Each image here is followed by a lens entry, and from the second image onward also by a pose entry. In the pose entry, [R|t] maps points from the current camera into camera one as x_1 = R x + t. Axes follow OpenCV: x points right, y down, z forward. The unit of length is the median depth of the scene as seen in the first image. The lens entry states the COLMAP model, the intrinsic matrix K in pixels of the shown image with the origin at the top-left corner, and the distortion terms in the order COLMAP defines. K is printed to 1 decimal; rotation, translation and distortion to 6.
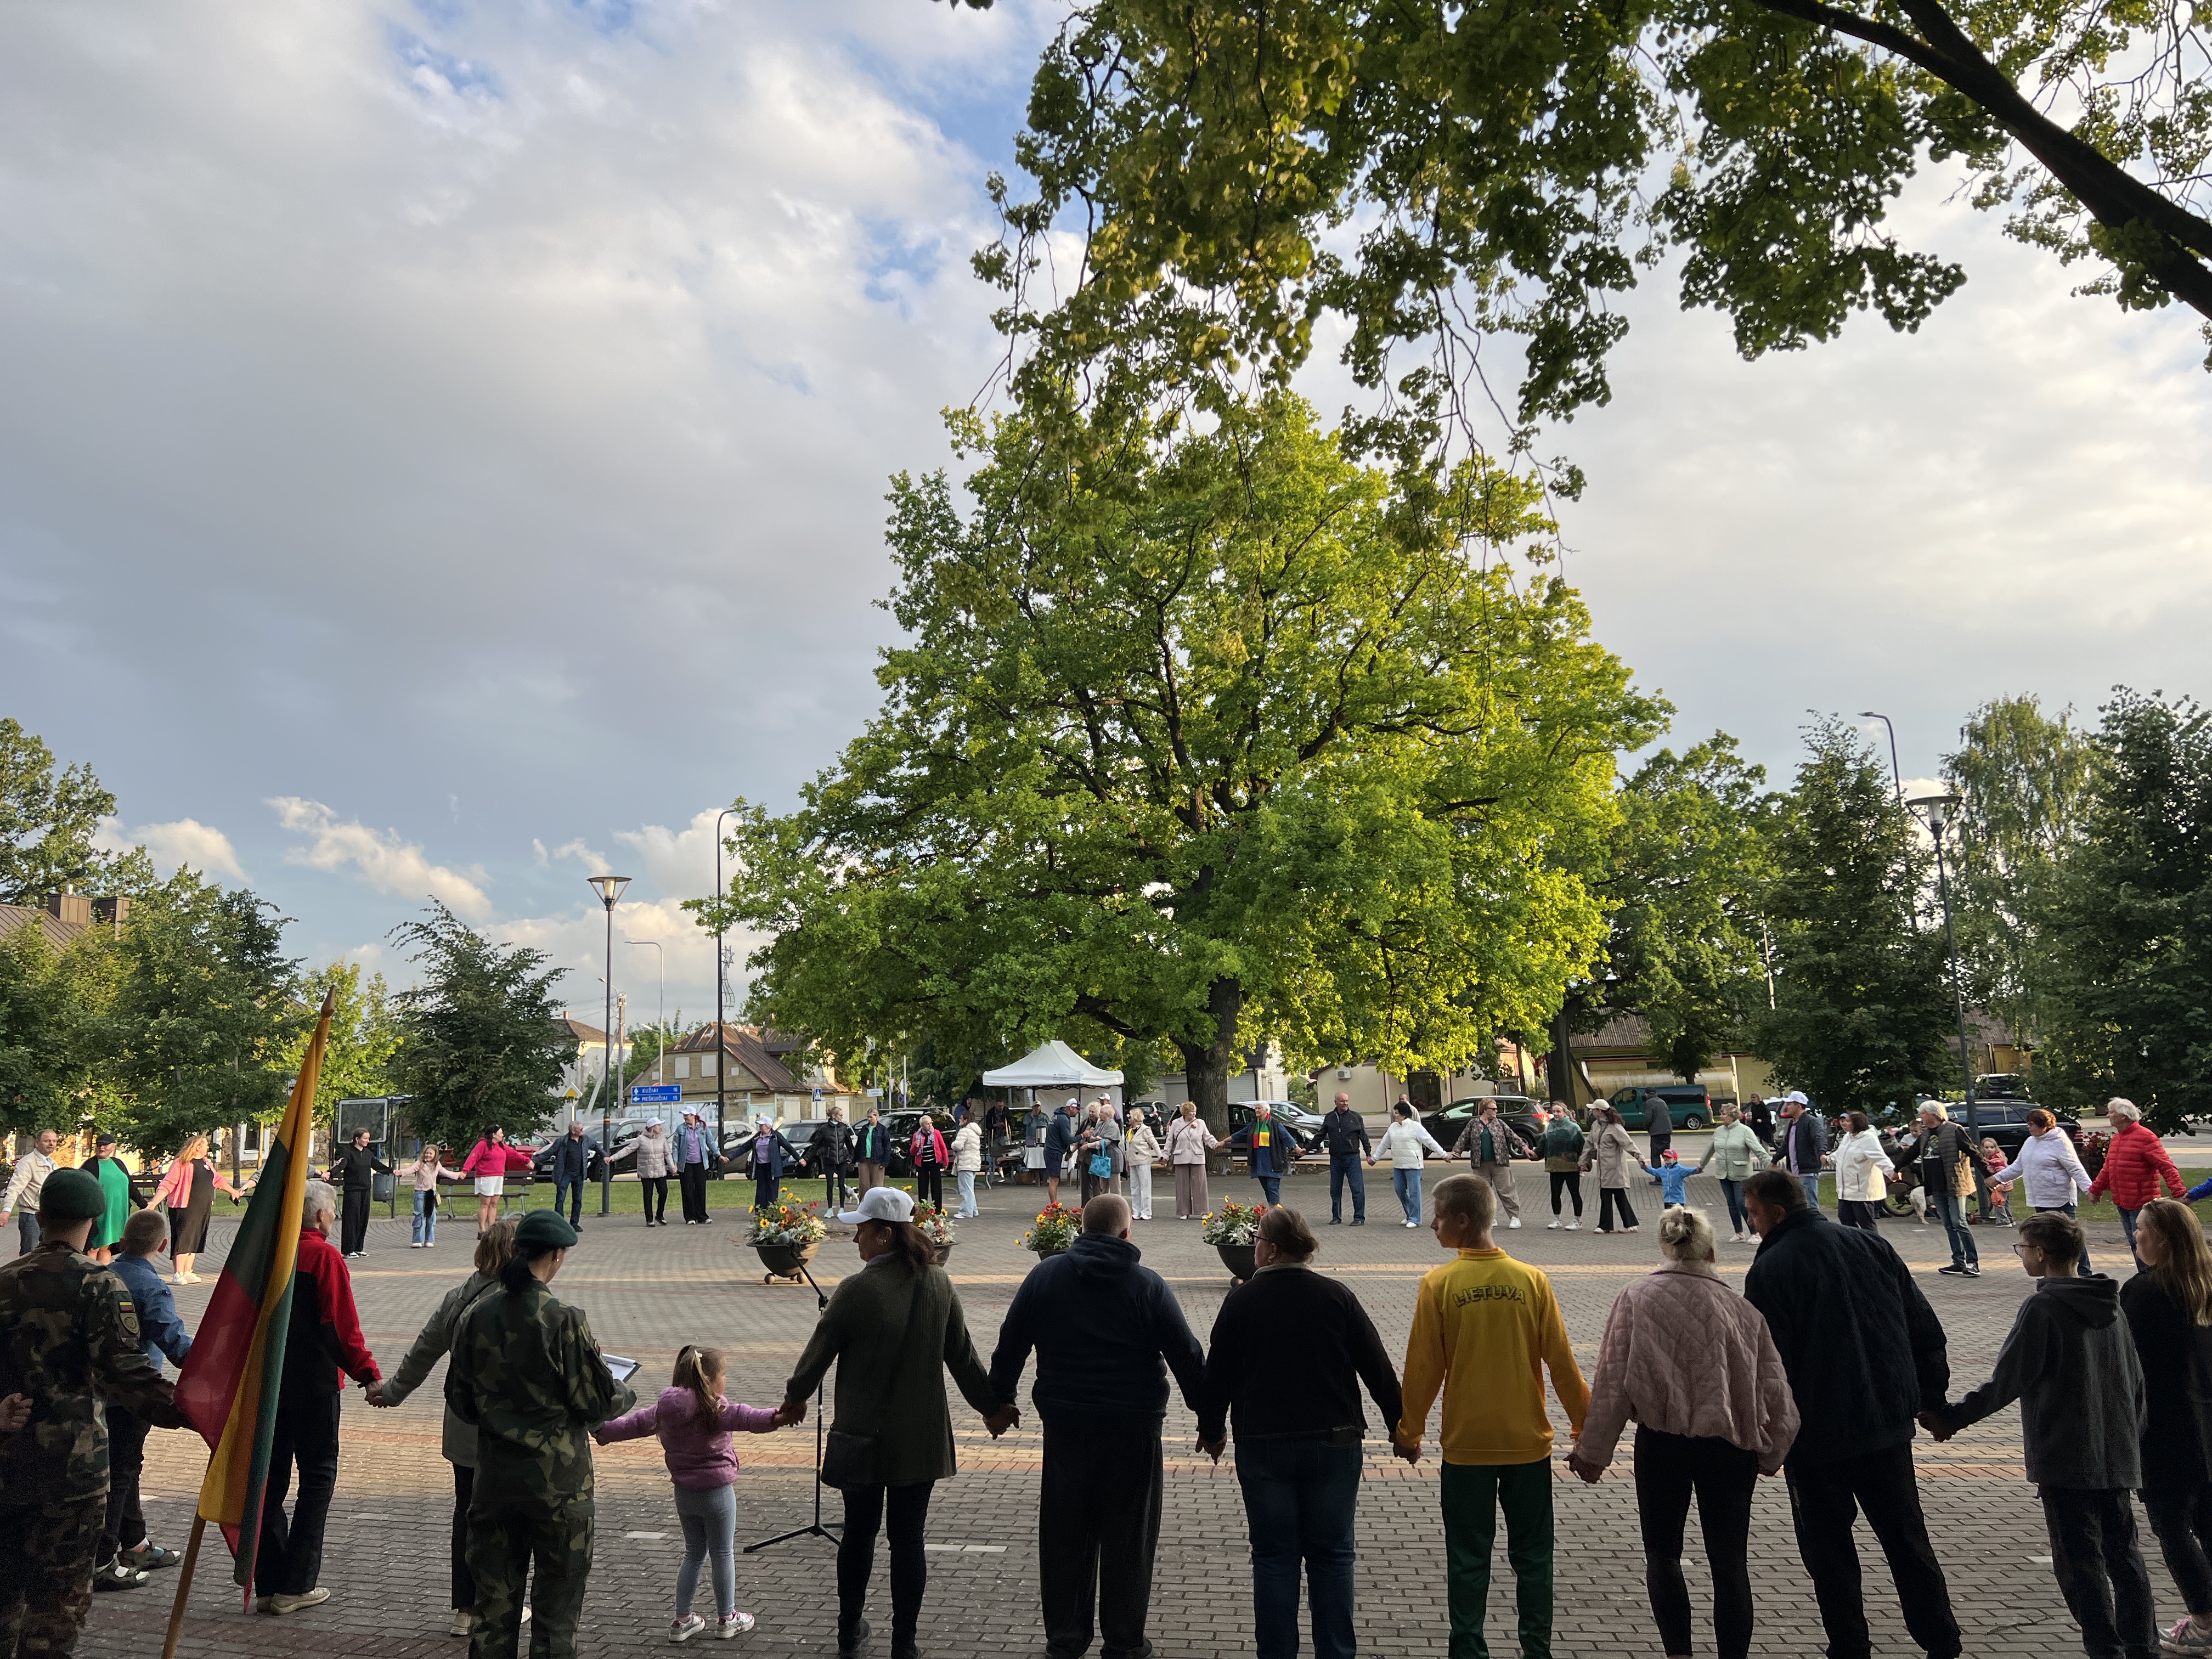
lens RADIAL K [[1673.1, 0, 1114.4], [0, 1673.1, 829.0], [0, 0, 1]] dist [0.066278, -0.006960]
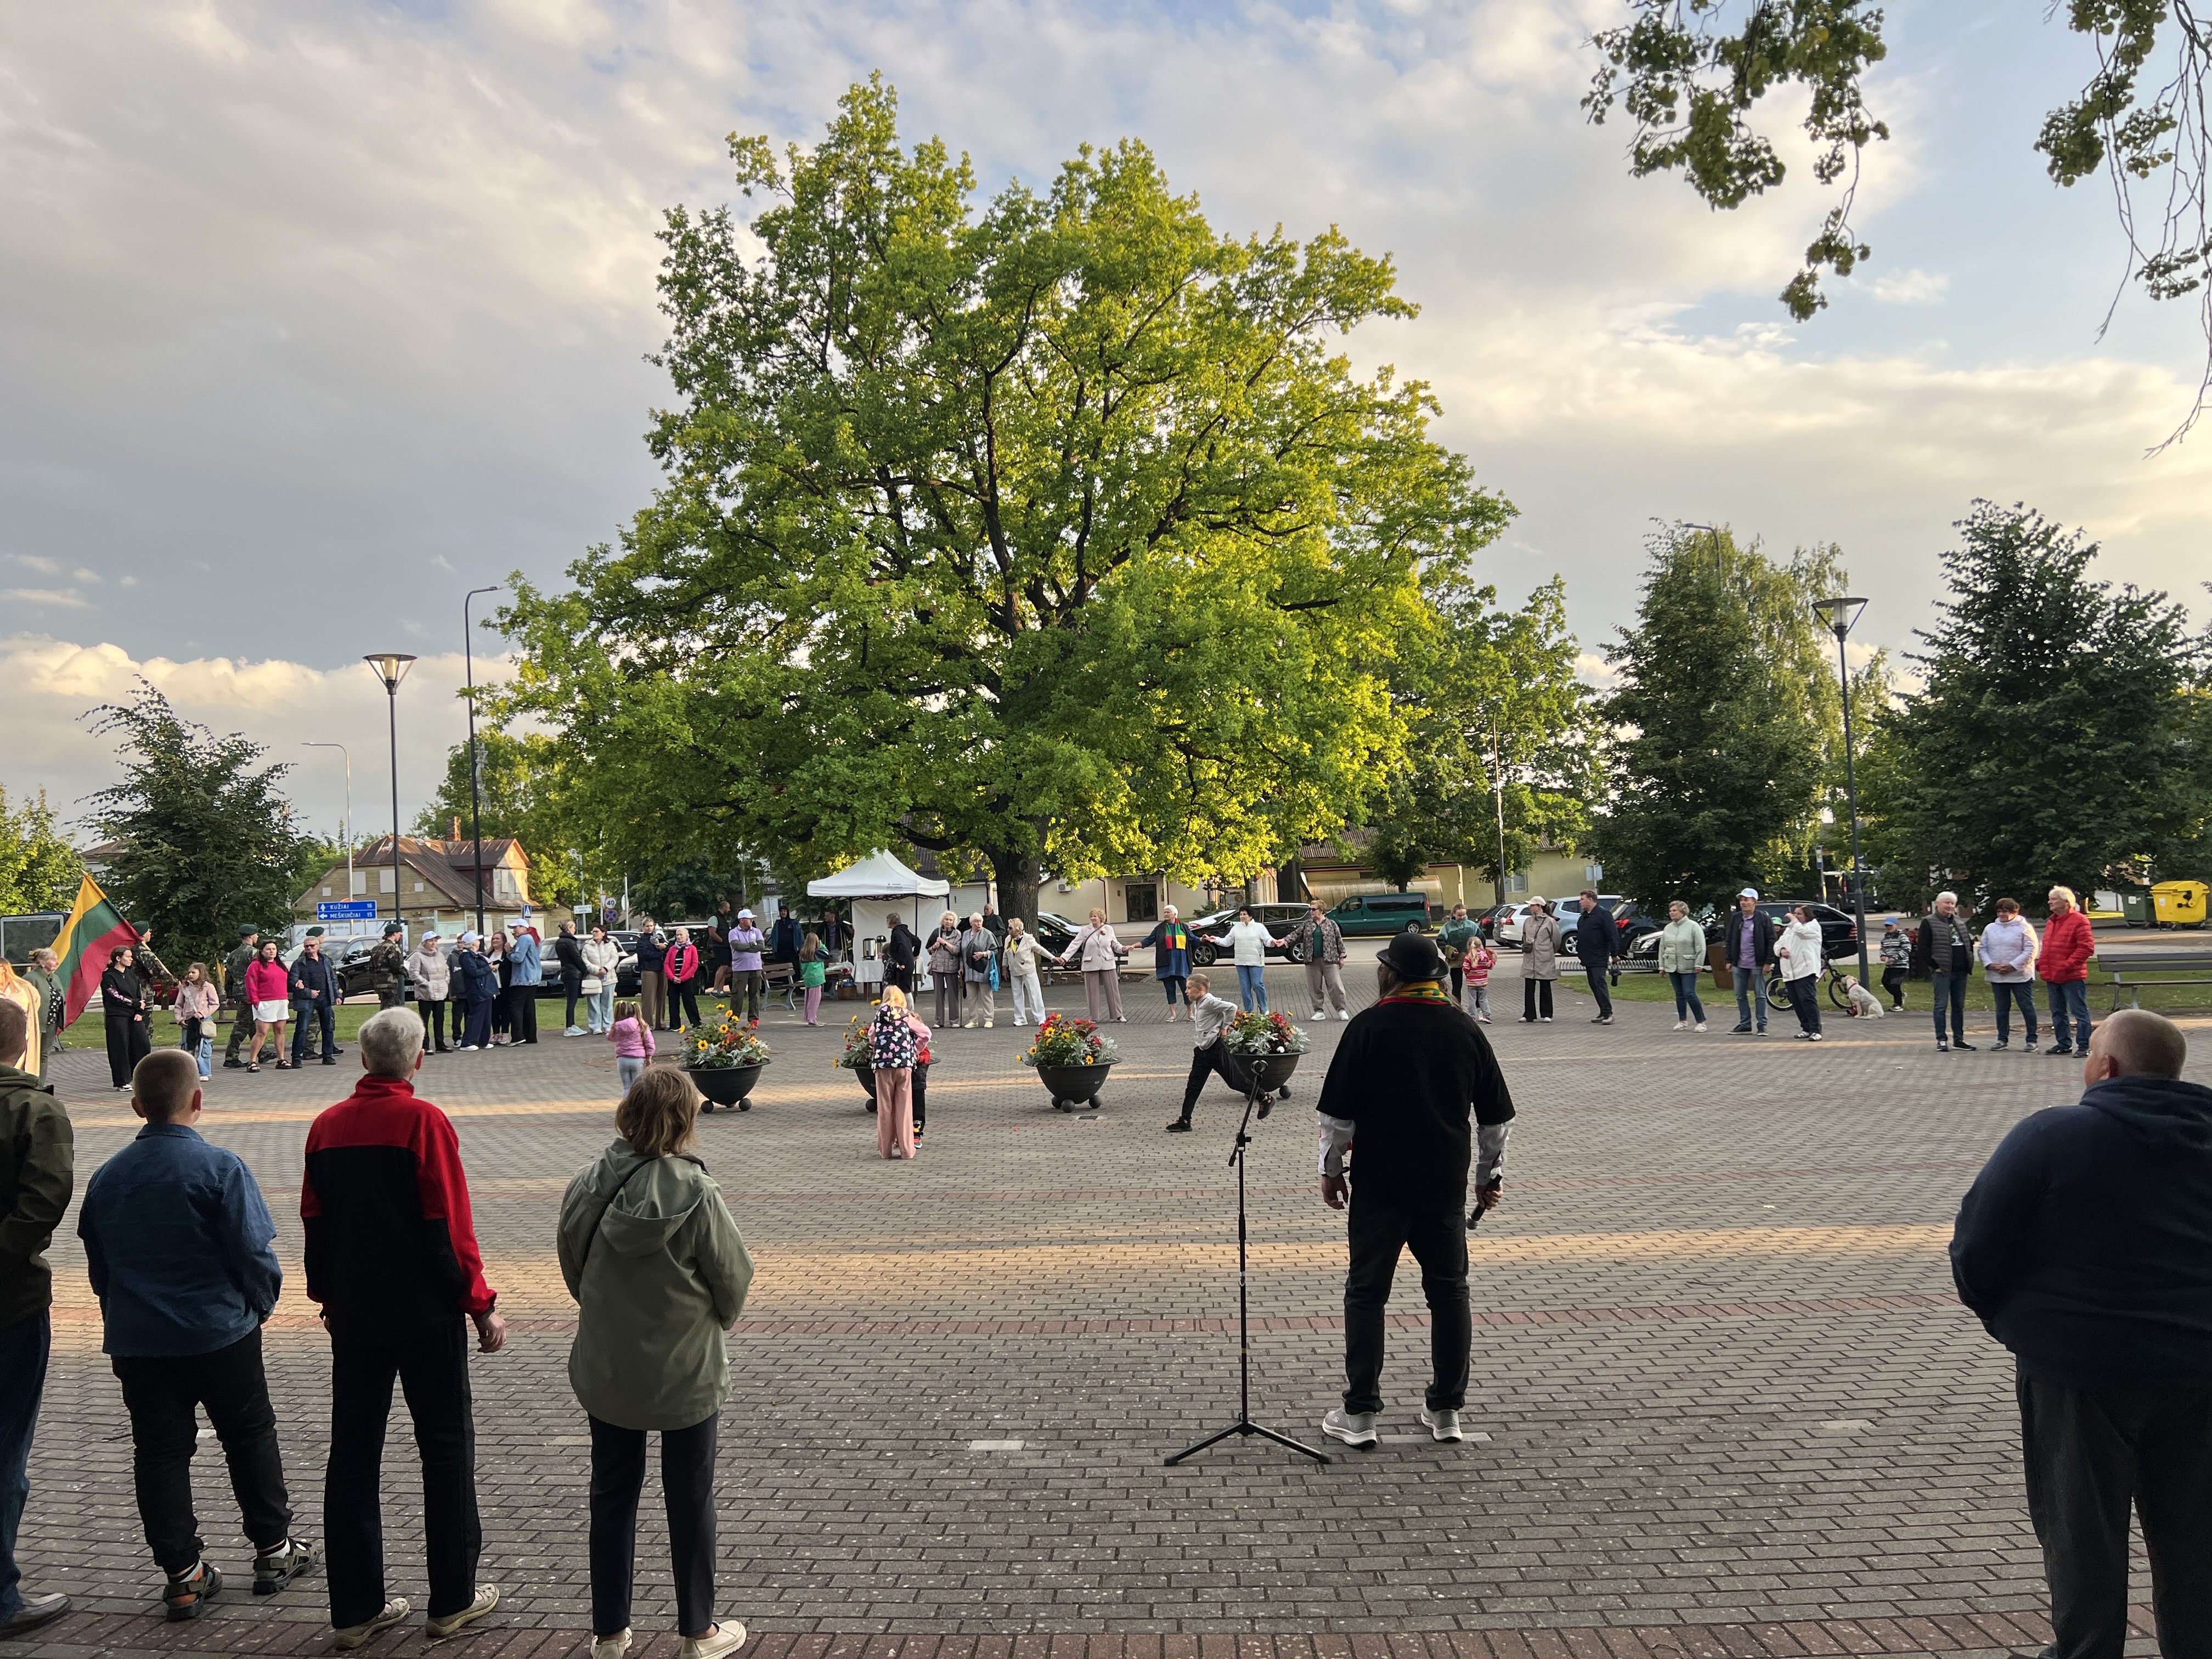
lens RADIAL K [[1658.5, 0, 1116.3], [0, 1658.5, 839.0], [0, 0, 1]] dist [0.031121, -0.006667]
pose [[0.976503, 0.000071, 0.215504, -0.091676], [-0.024533, 0.993535, 0.110840, 0.013843], [-0.214103, -0.113523, 0.970192, 0.069333]]
